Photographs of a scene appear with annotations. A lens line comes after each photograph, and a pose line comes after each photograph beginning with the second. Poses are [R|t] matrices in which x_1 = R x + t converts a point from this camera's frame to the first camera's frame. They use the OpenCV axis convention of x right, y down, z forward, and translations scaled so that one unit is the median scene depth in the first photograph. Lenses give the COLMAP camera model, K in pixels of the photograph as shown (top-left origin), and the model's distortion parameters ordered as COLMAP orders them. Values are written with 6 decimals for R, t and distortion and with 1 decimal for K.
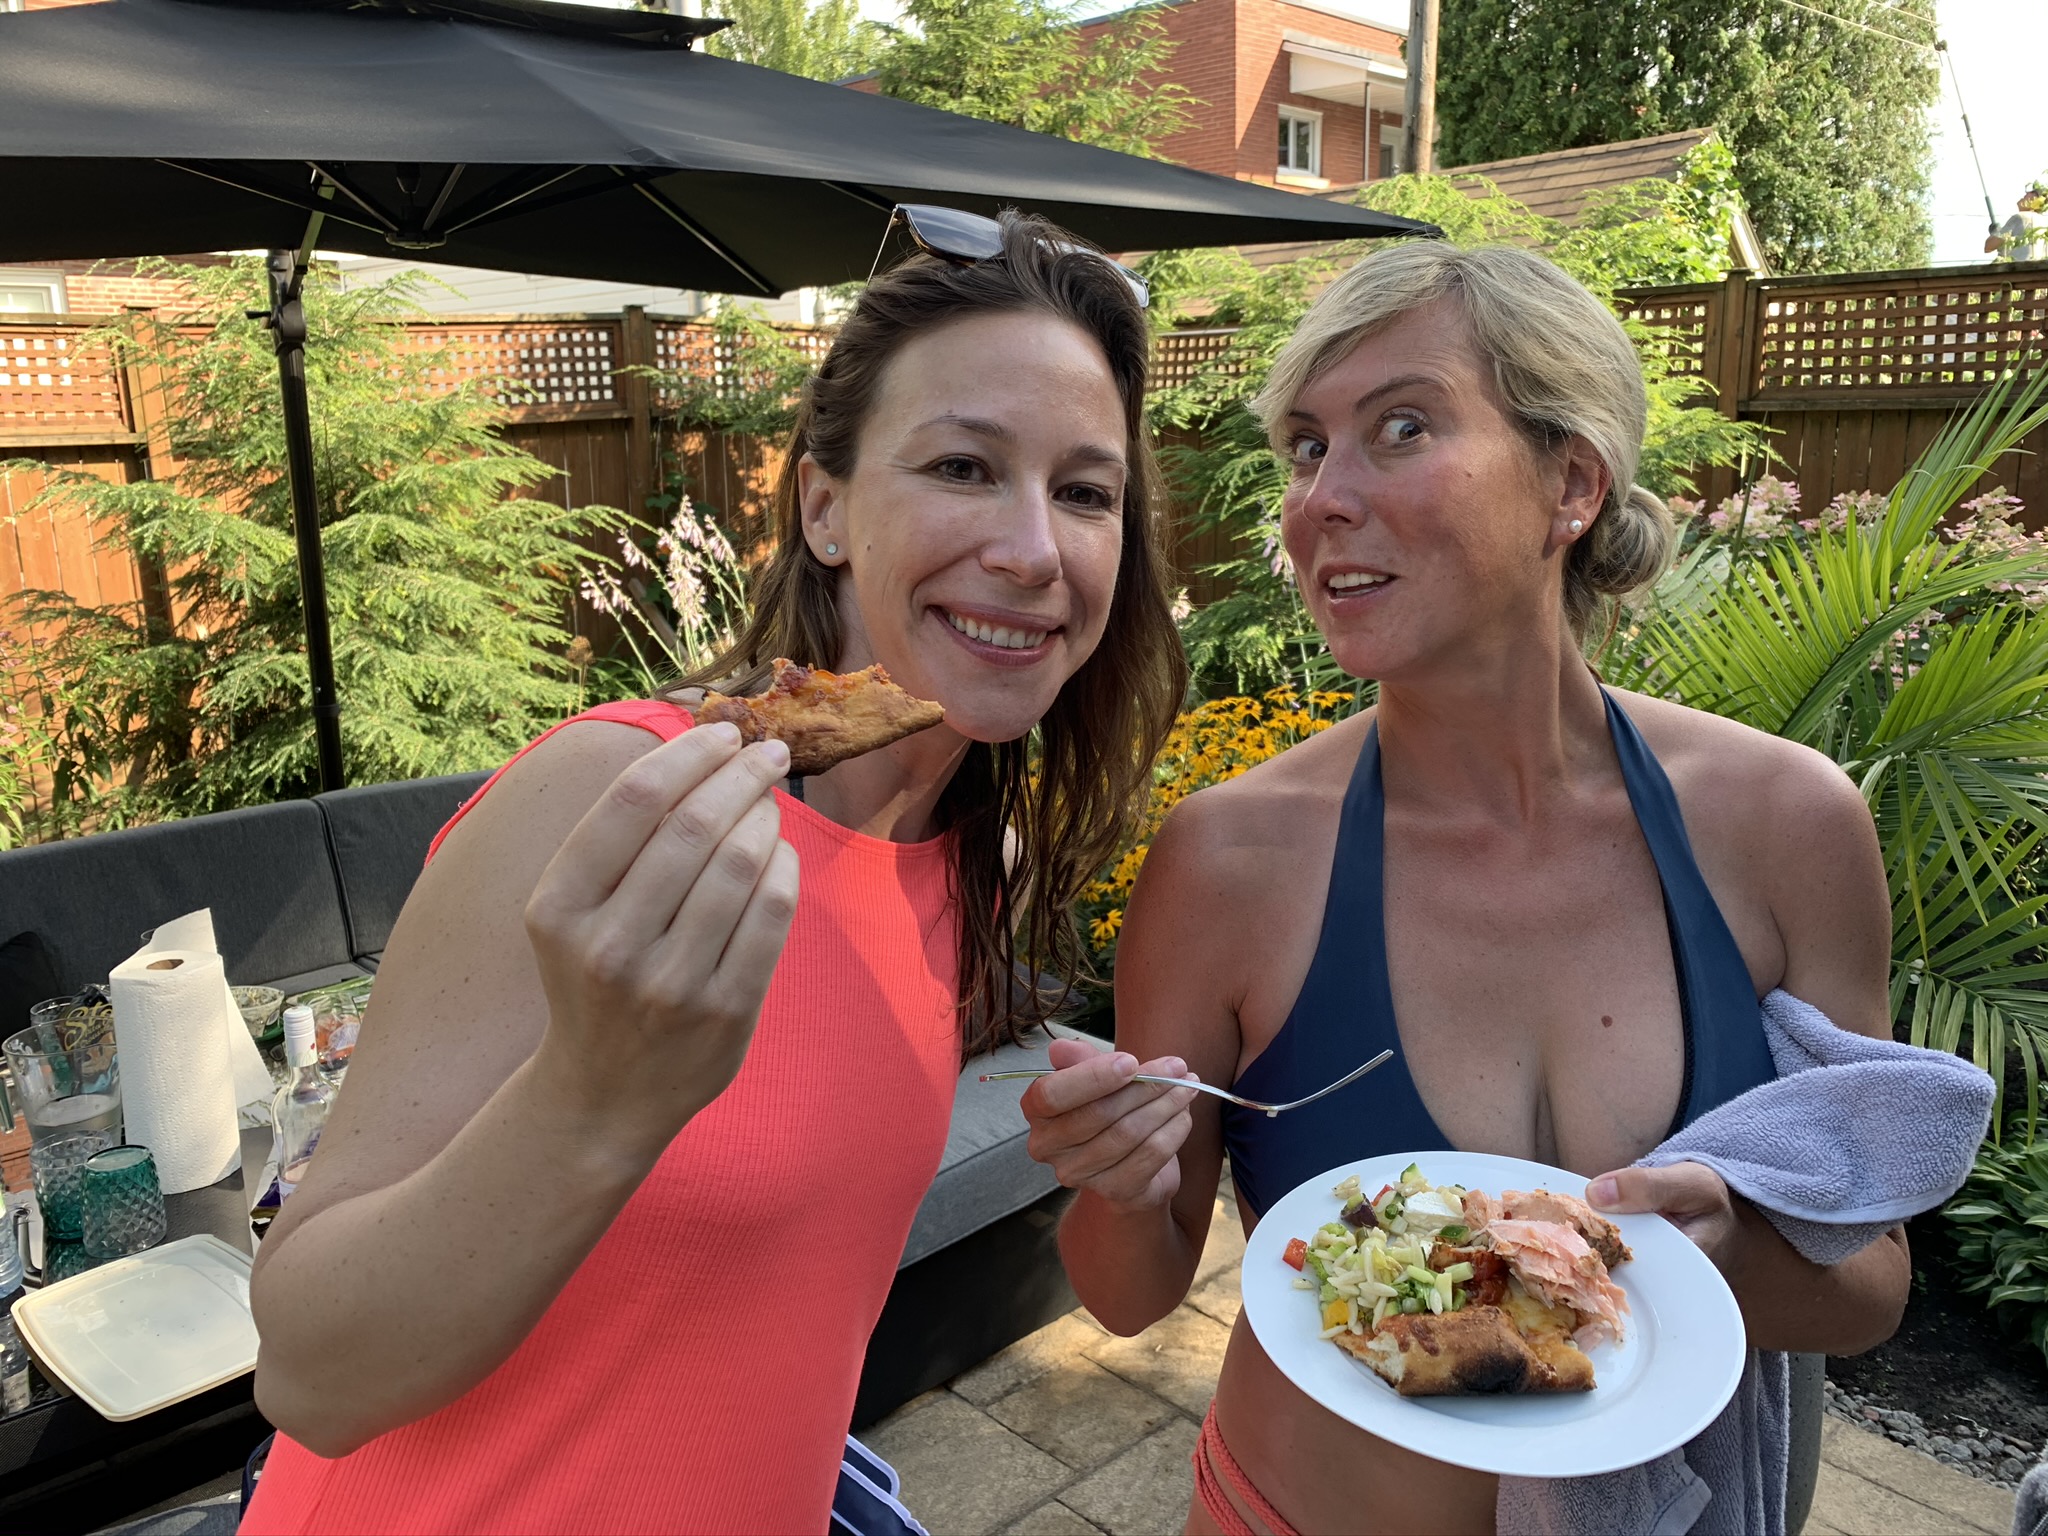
lens RADIAL K [[1589.9, 0, 1028.9], [0, 1589.9, 763.6], [0, 0, 1]] dist [0.011717, -0.004235]
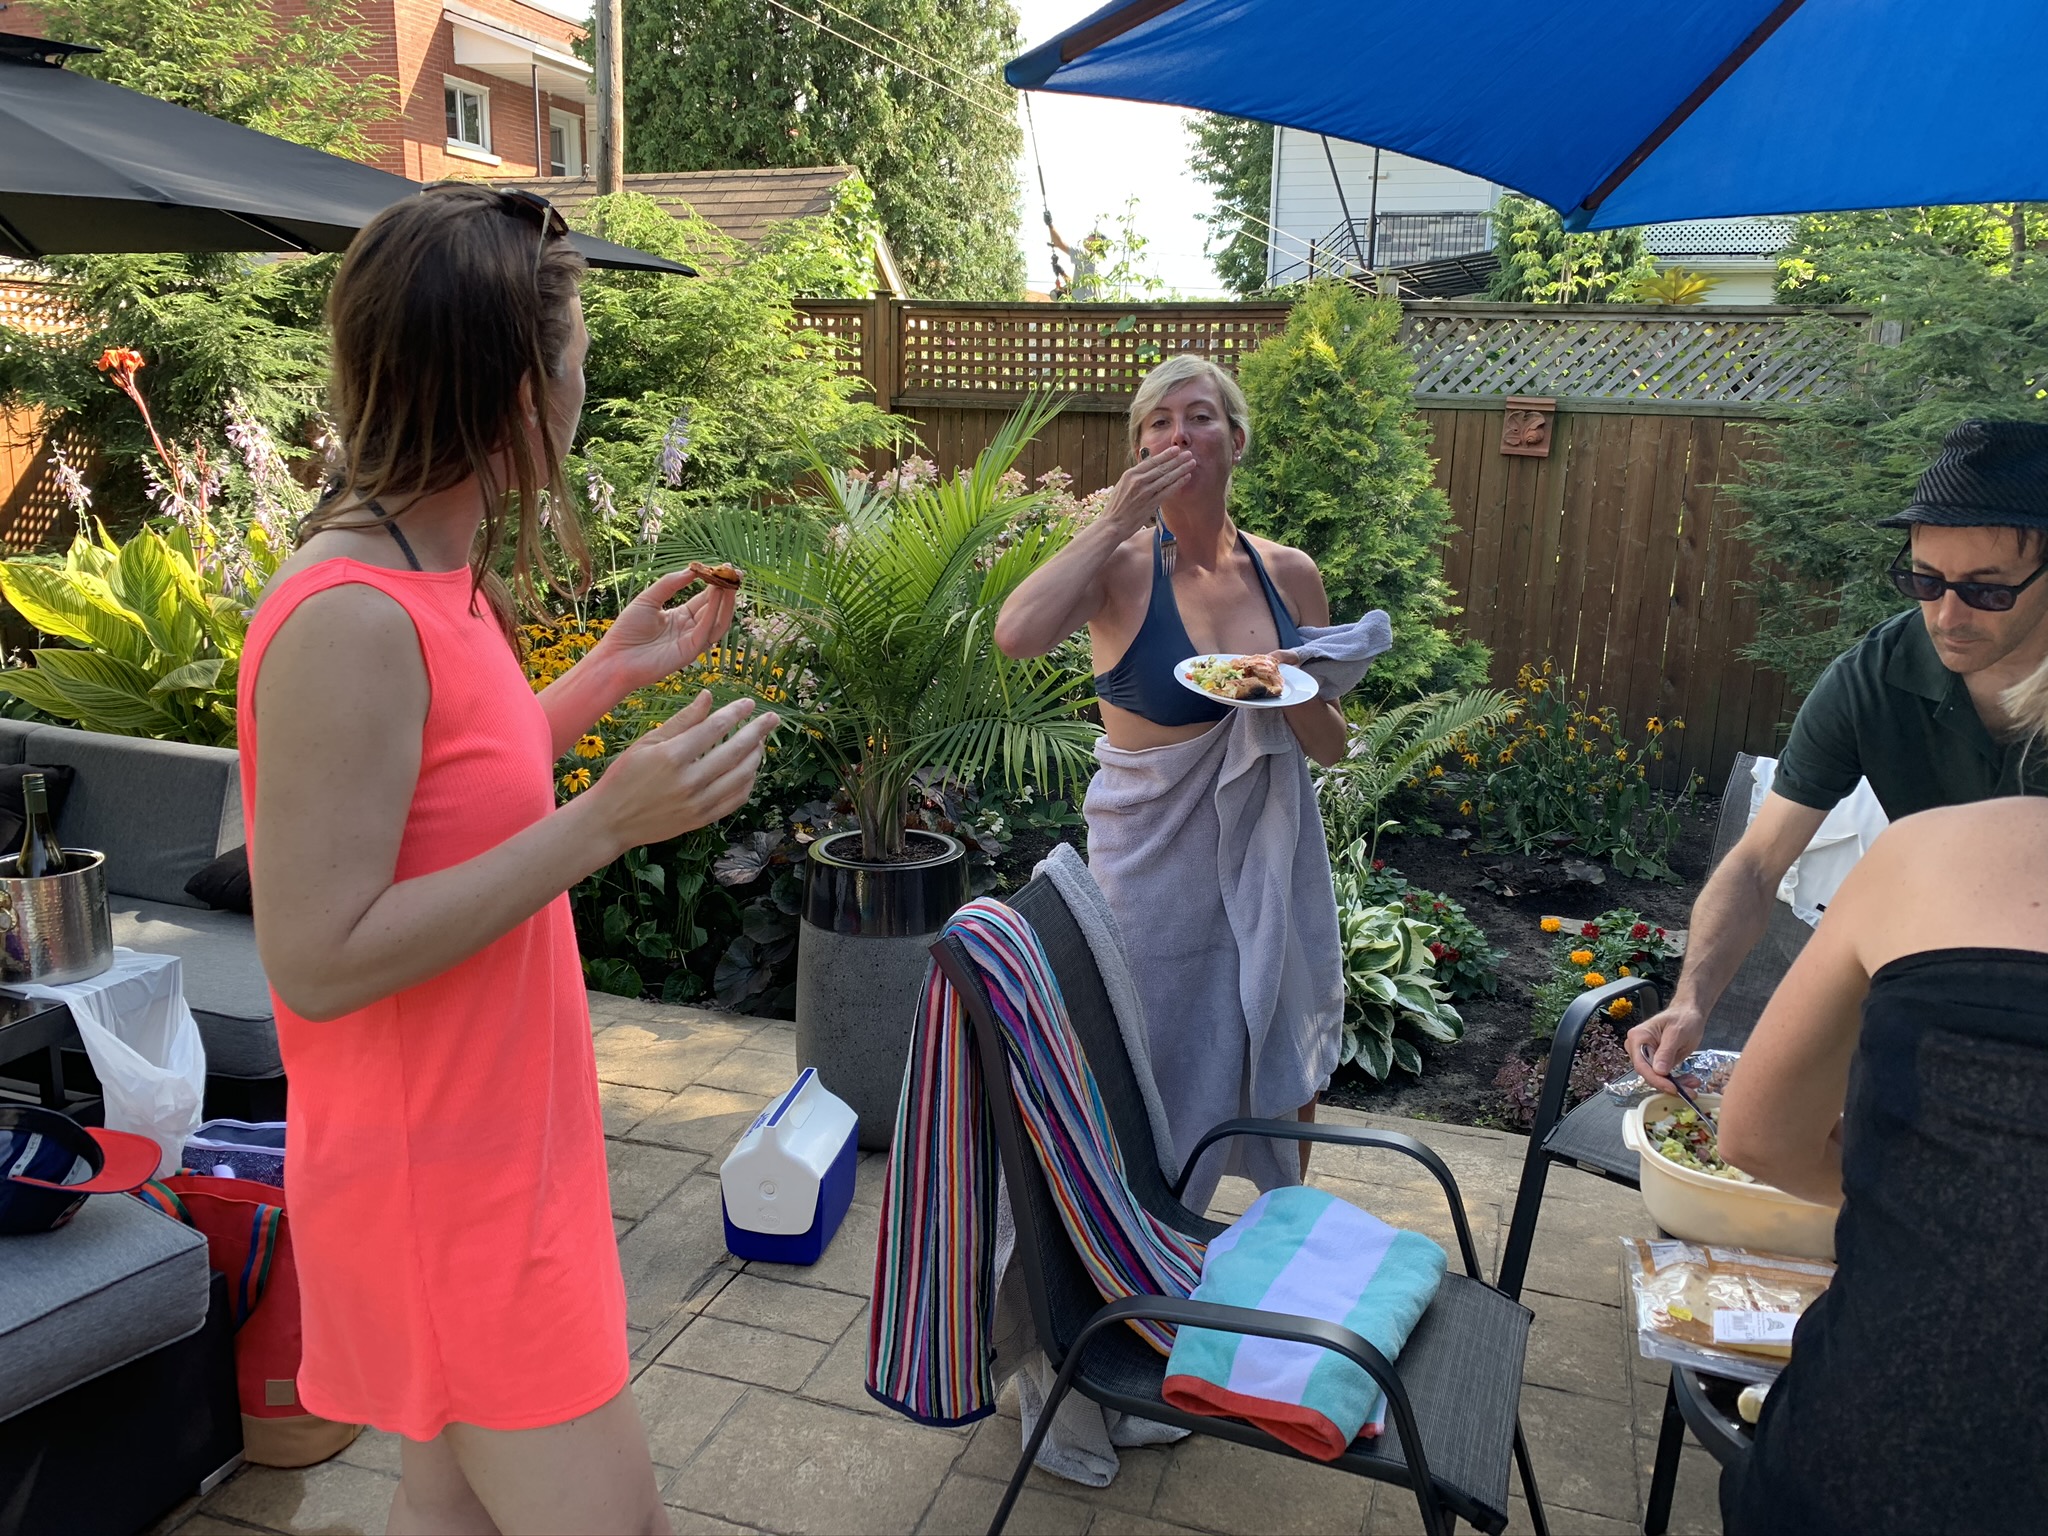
lens RADIAL K [[1557.6, 0, 1004.0], [0, 1557.6, 804.7], [0, 0, 1]] dist [-0.004432, -0.007343]
pose [[0.885949, -0.079868, 0.456855, -0.062596], [0.061030, 0.996571, 0.055871, 0.029659], [-0.459751, -0.021617, 0.887785, -0.139197]]
